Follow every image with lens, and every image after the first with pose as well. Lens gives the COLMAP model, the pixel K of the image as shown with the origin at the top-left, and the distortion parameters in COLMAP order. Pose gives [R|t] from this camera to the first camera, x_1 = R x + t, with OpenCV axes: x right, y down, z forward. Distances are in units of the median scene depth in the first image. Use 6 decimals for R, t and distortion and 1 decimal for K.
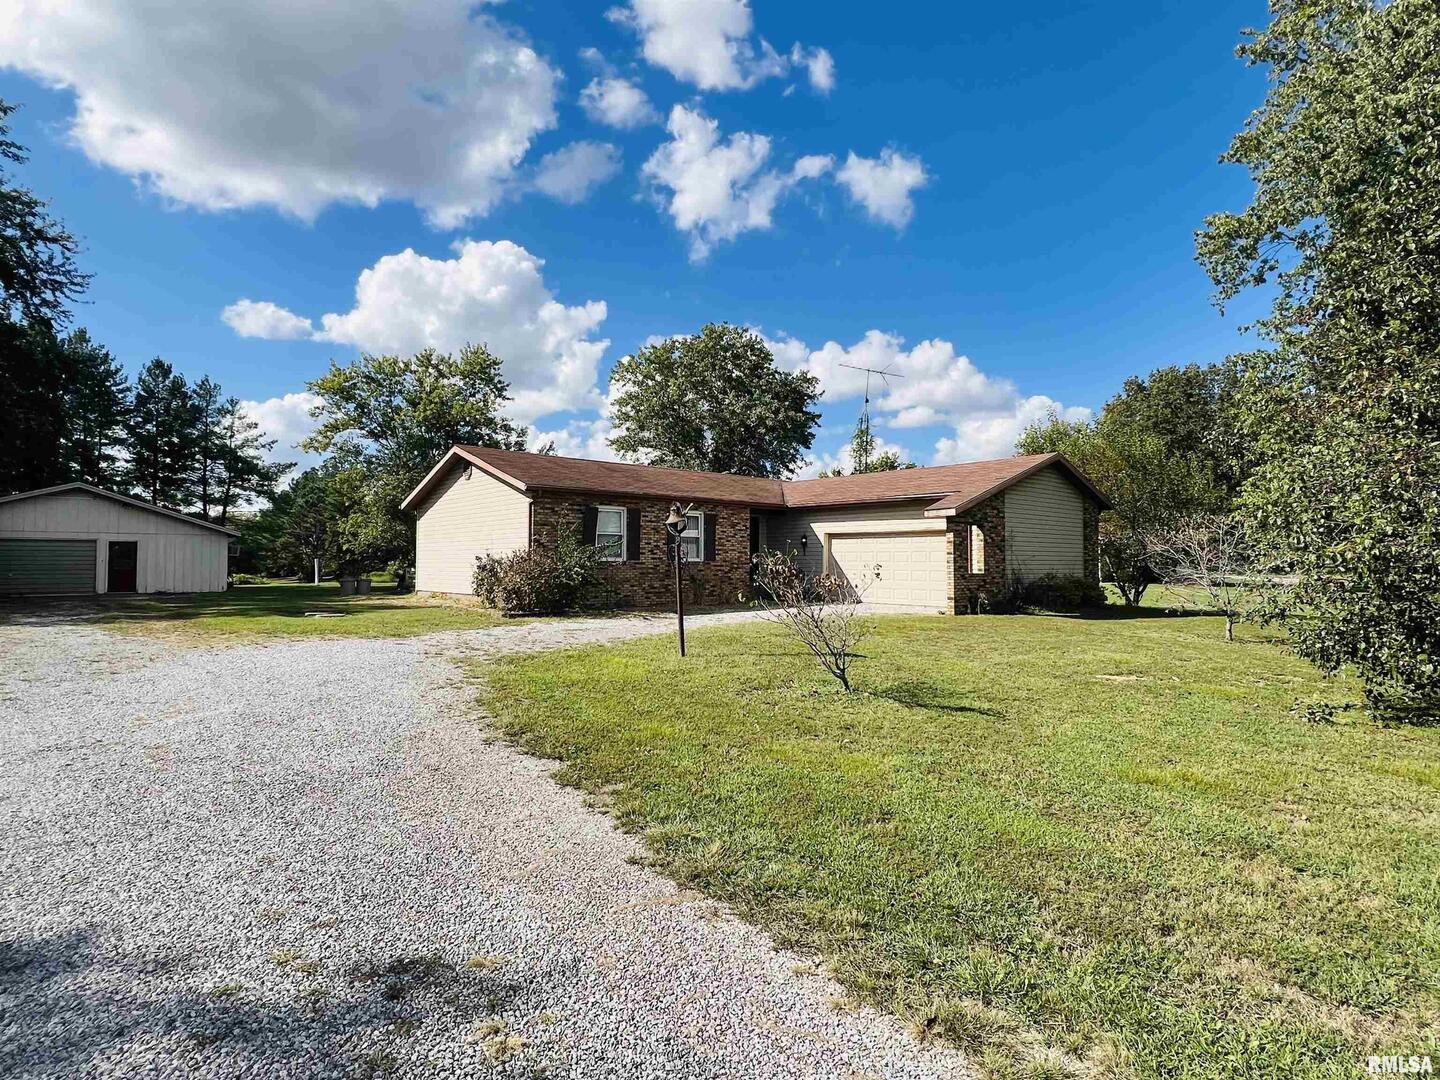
lens RADIAL K [[760.9, 0, 724.0], [0, 760.9, 541.6], [0, 0, 1]] dist [0.005316, 0.000329]
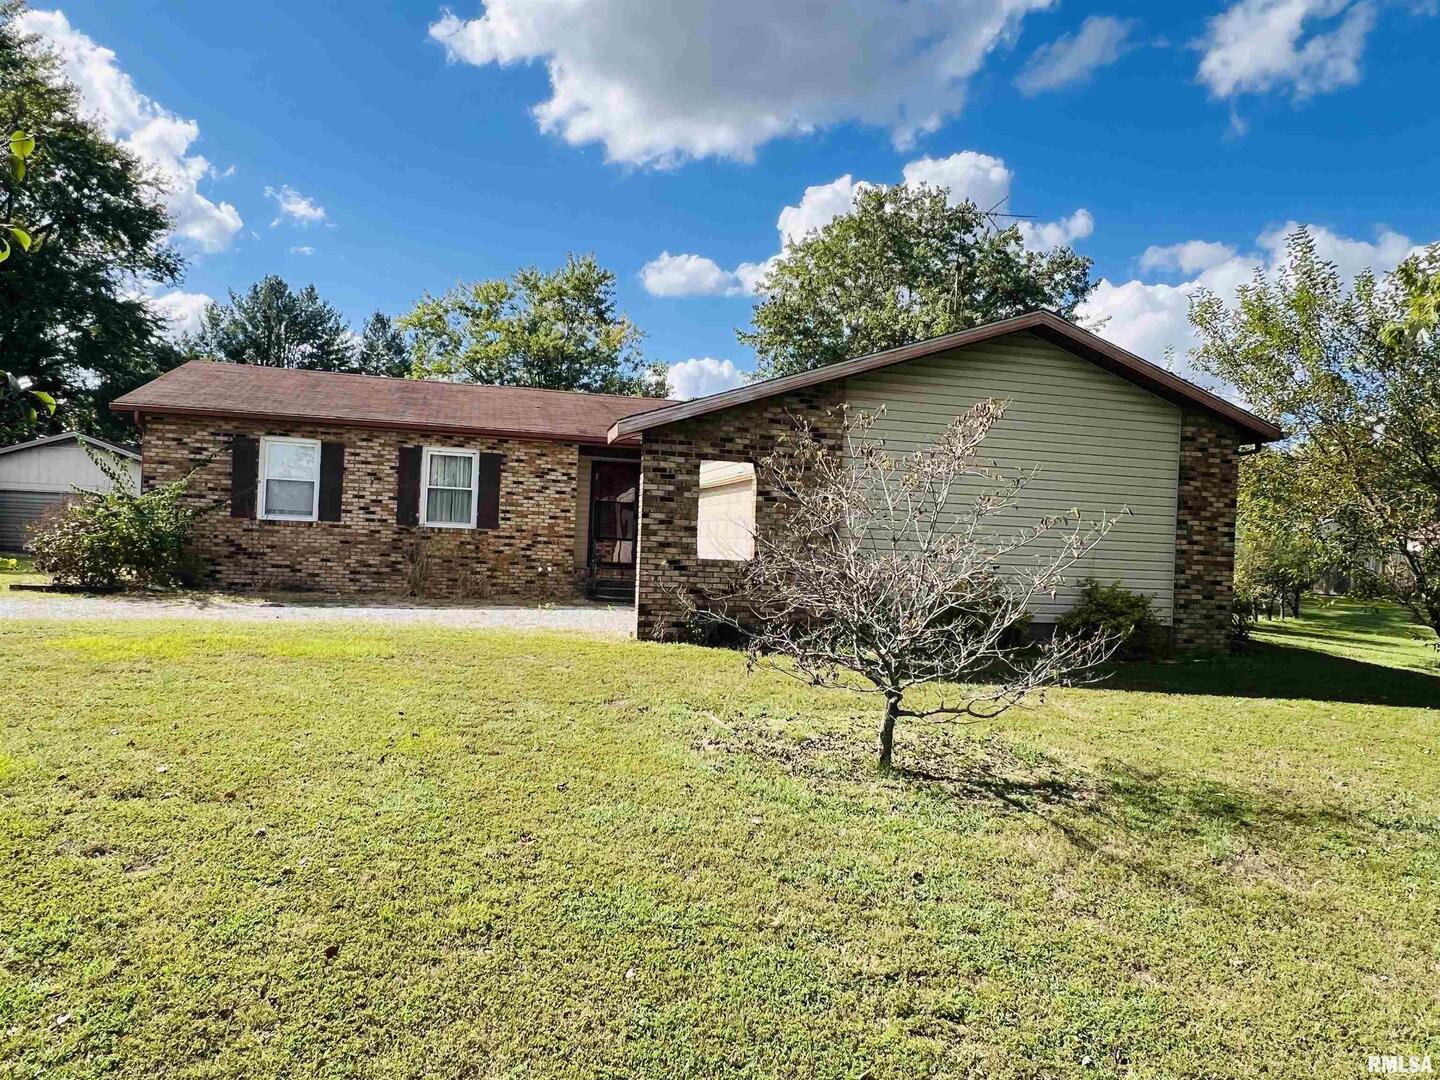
lens RADIAL K [[957.6, 0, 720.4], [0, 957.6, 534.4], [0, 0, 1]] dist [-0.006557, 0.000021]
pose [[0.870716, 0.032654, -0.490702, 0.481029], [-0.027313, 0.999464, 0.018044, 0.009632], [0.491028, -0.002309, 0.871141, 0.368922]]
